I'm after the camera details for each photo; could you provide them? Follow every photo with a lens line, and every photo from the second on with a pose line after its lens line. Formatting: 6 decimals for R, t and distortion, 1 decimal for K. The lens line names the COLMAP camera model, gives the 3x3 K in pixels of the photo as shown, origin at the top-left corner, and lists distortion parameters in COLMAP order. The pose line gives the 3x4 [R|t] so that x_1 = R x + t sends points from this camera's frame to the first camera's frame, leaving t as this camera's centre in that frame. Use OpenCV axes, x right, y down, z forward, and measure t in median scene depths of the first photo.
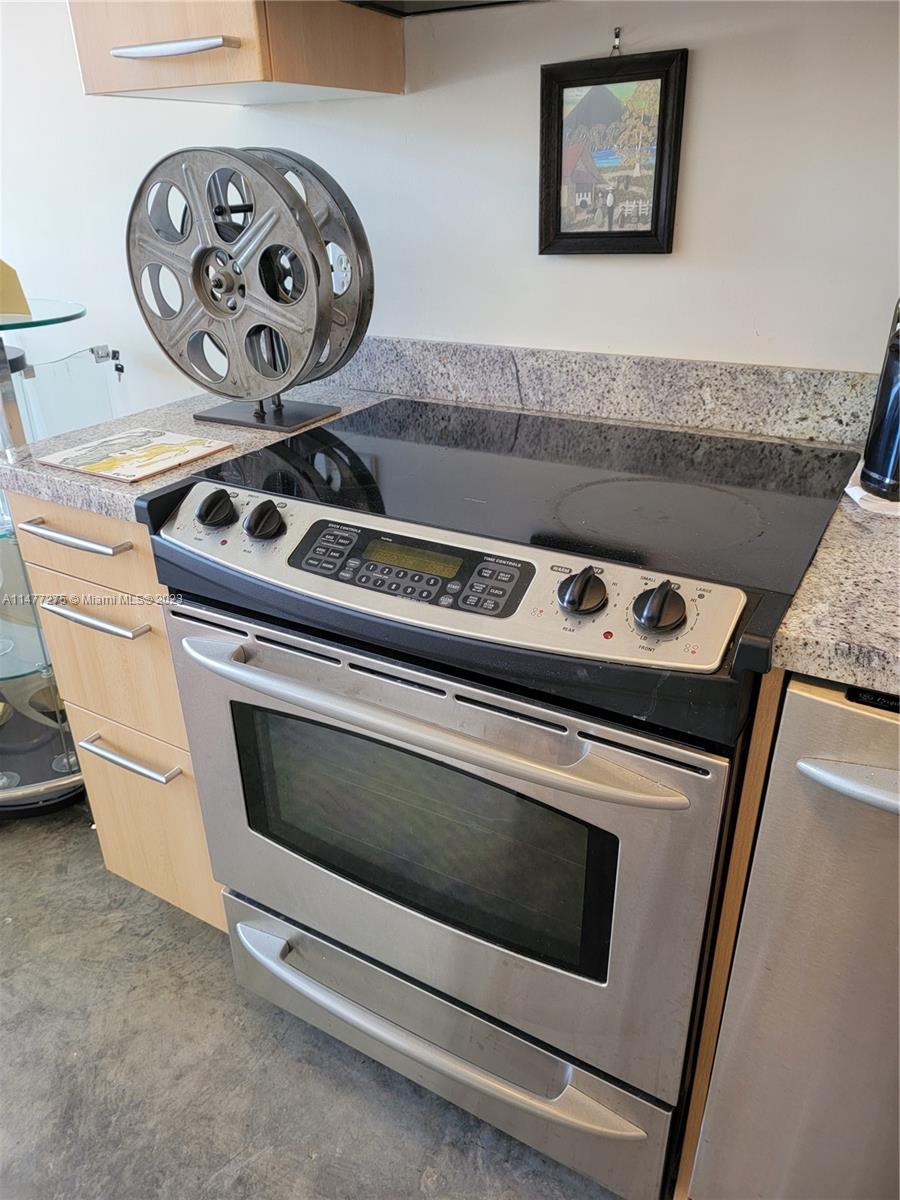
lens RADIAL K [[831.4, 0, 450.0], [0, 831.4, 600.0], [0, 0, 1]] dist [0.072521, -0.072300]
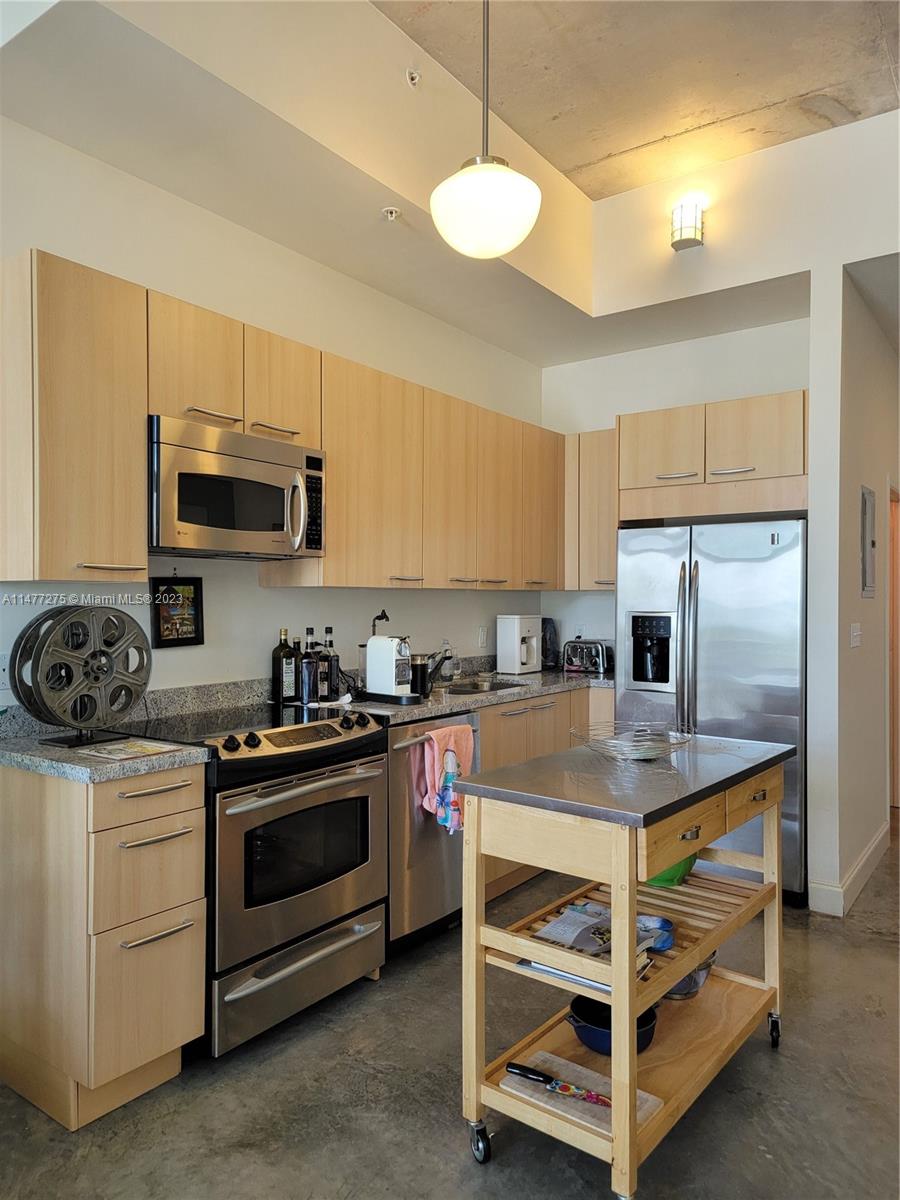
lens RADIAL K [[831.4, 0, 450.0], [0, 831.4, 600.0], [0, 0, 1]] dist [0.072521, -0.072300]
pose [[0.104324, 0.017729, 0.994385, -2.056799], [0.447972, 0.891832, -0.062899, -0.036298], [-0.887940, 0.452019, 0.085097, 0.059442]]
